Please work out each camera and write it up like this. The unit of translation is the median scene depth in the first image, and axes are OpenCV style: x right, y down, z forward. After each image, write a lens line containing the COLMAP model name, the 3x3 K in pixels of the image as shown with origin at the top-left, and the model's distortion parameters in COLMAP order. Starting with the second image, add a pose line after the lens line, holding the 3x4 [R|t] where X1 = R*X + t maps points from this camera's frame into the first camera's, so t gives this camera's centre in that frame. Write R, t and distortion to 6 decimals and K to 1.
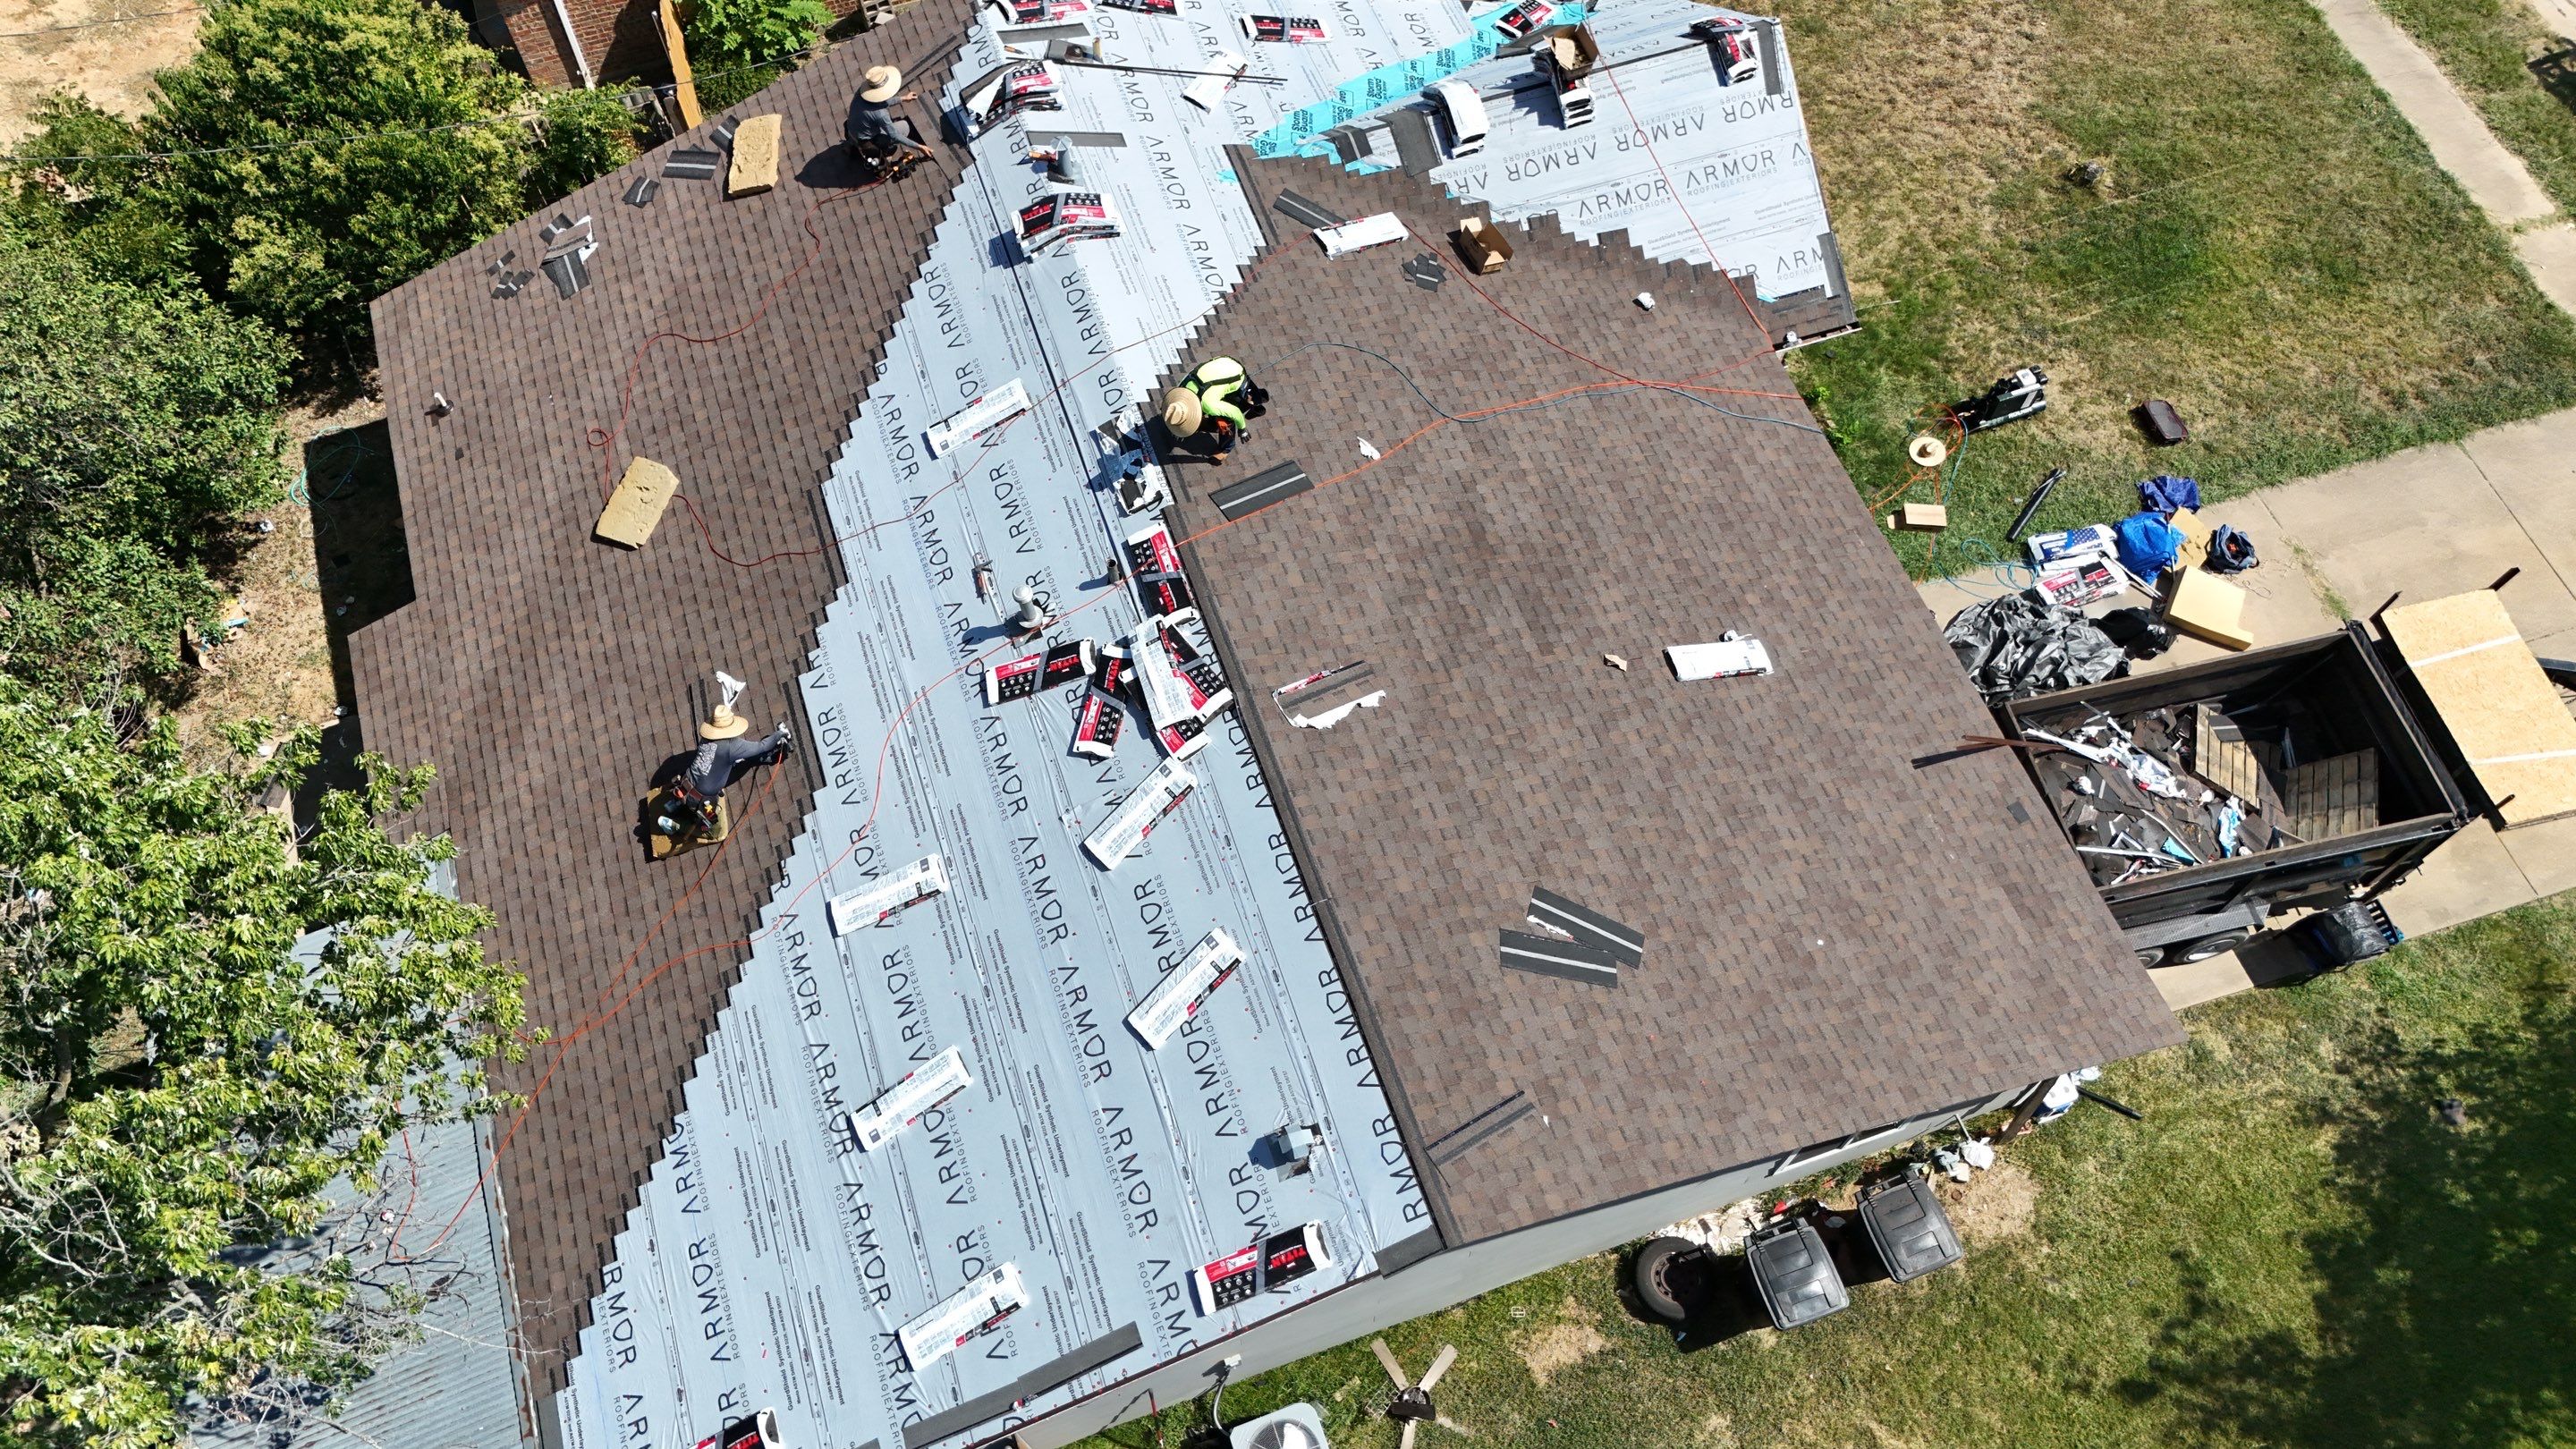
lens RADIAL K [[1887.6, 0, 1288.0], [0, 1887.6, 724.5], [0, 0, 1]] dist [-0.004109, -0.002042]
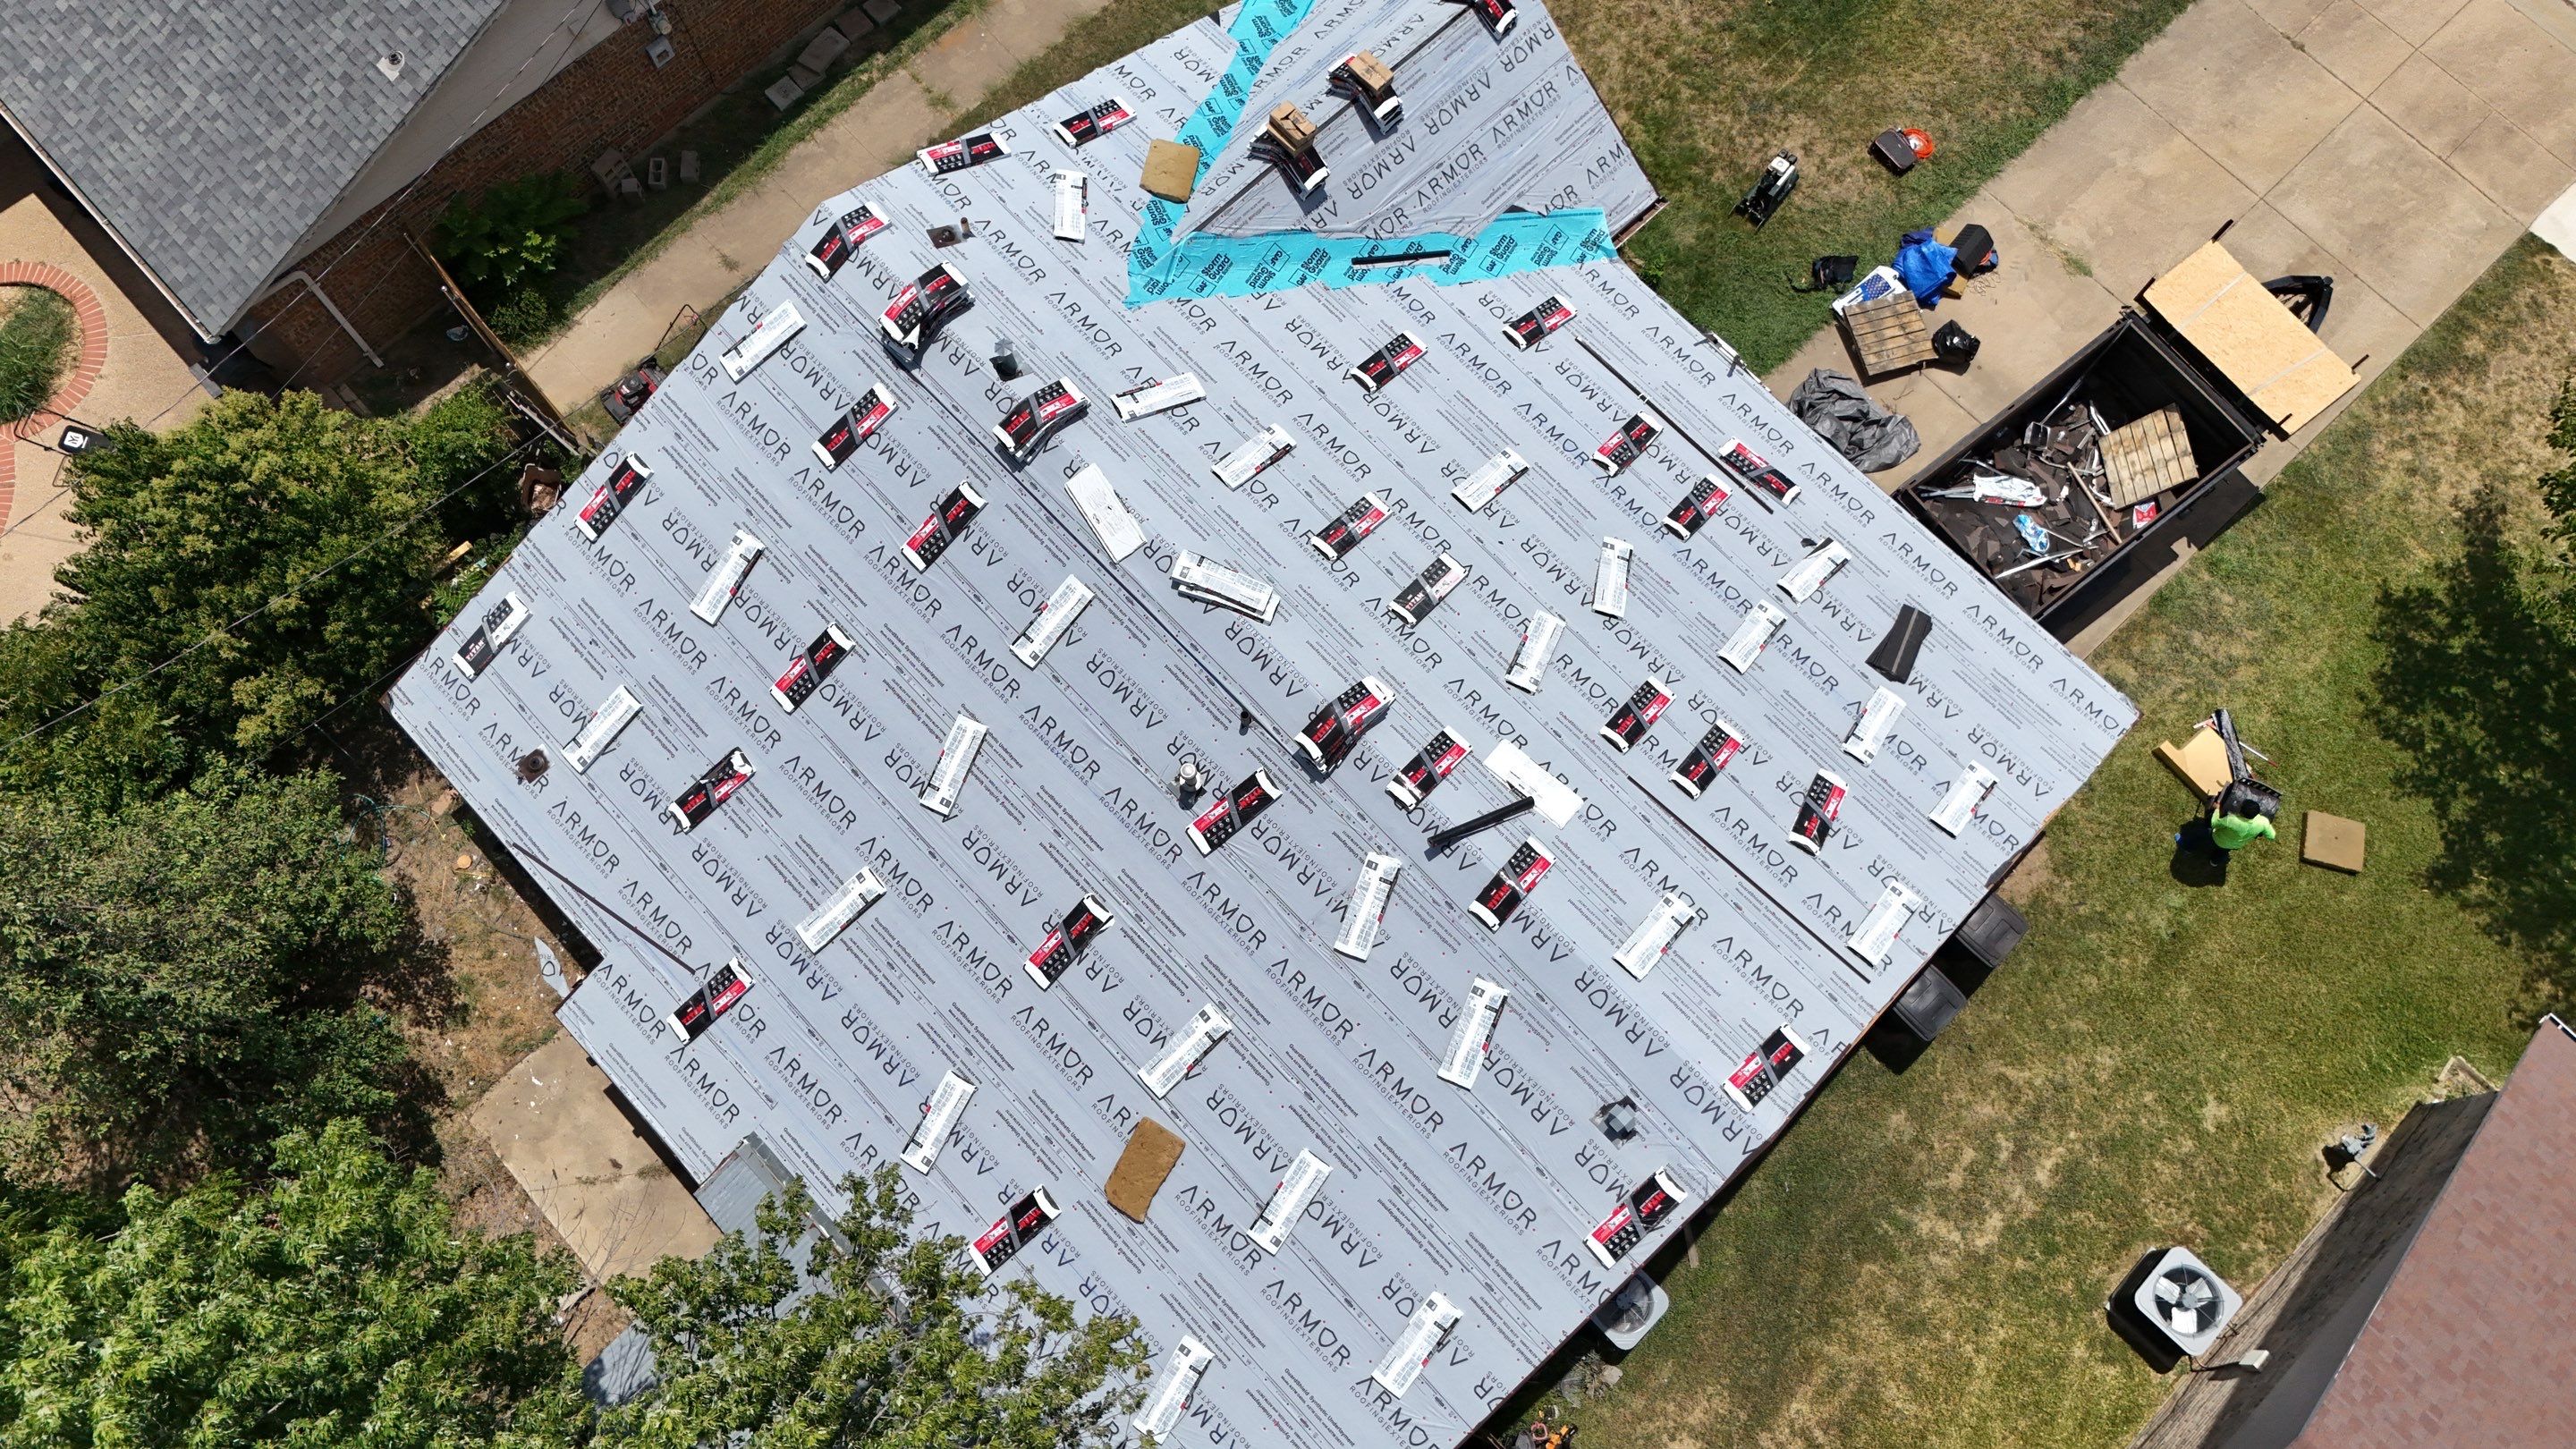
lens RADIAL K [[1874.9, 0, 1288.0], [0, 1874.9, 724.5], [0, 0, 1]] dist [0.020197, -0.033895]
pose [[0.909189, -0.394841, 0.132195, -0.203847], [0.363783, 0.907698, 0.209155, -0.283028], [-0.202576, -0.142072, 0.968906, -0.105258]]
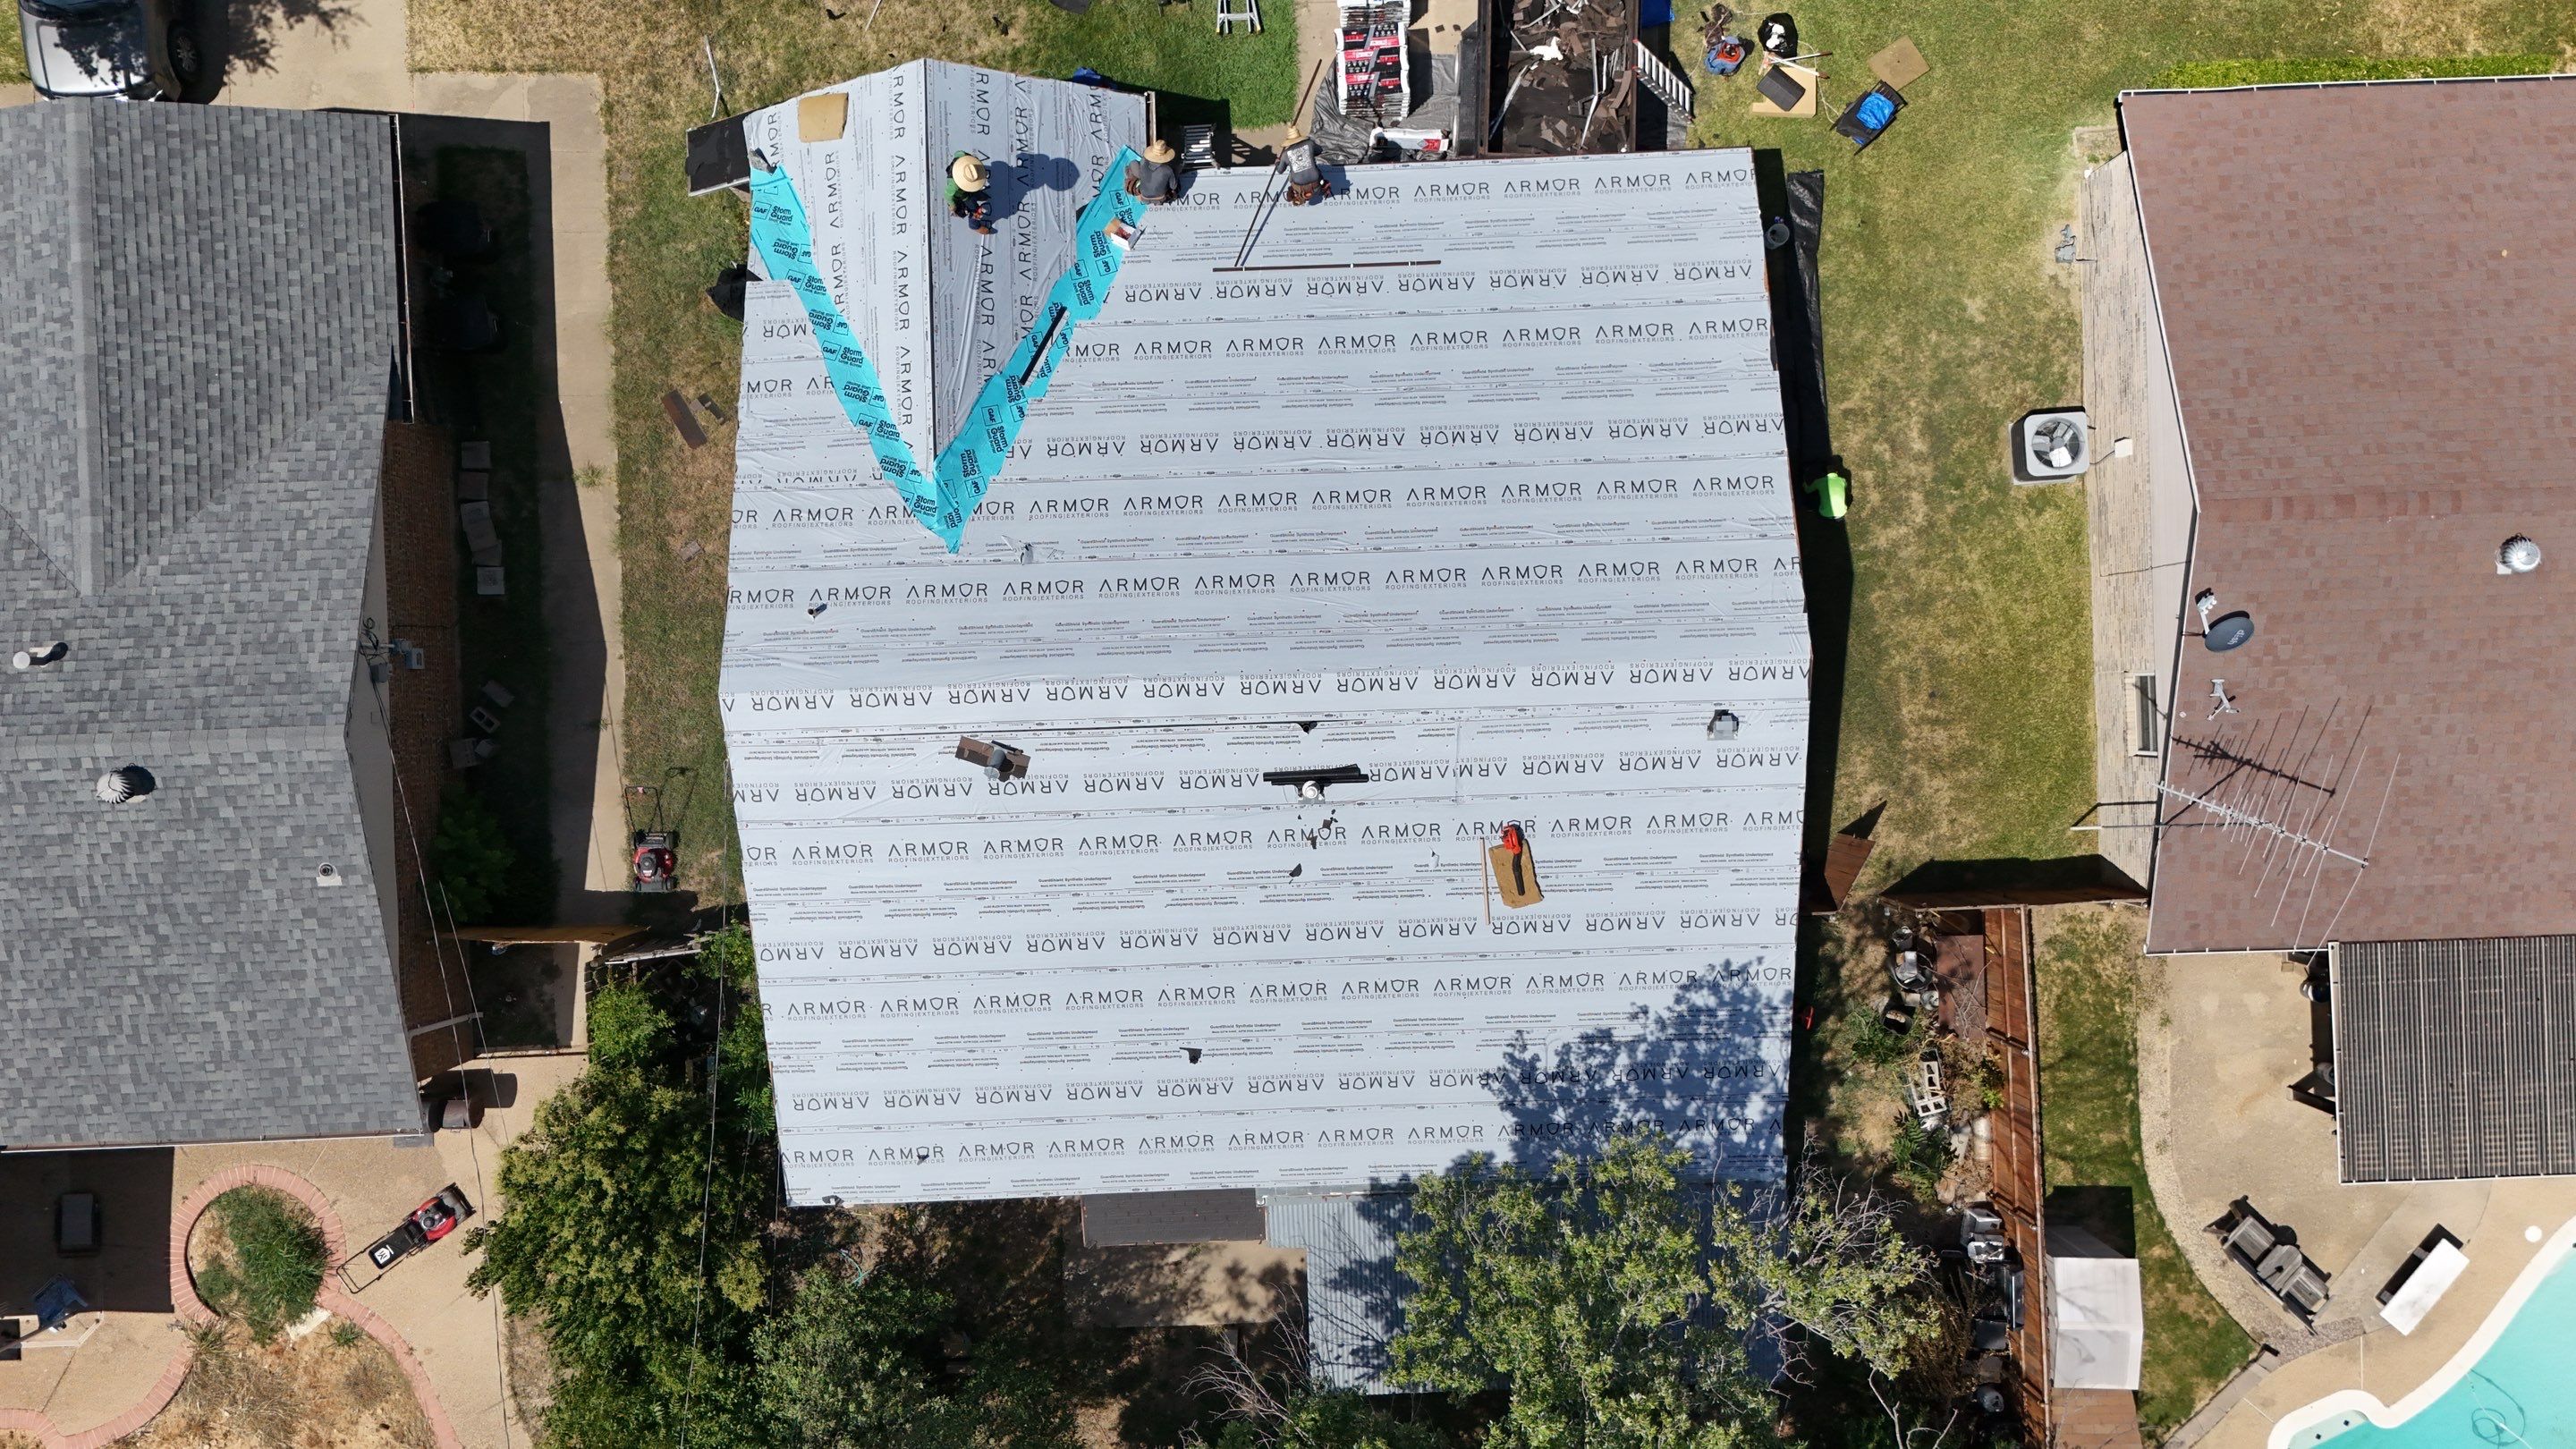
lens RADIAL K [[1887.6, 0, 1288.0], [0, 1887.6, 724.5], [0, 0, 1]] dist [-0.004109, -0.002042]
pose [[0.296368, -0.955057, -0.005693, -0.080198], [0.846328, 0.259856, 0.464977, -0.705736], [-0.442600, -0.142622, 0.885304, -0.259508]]
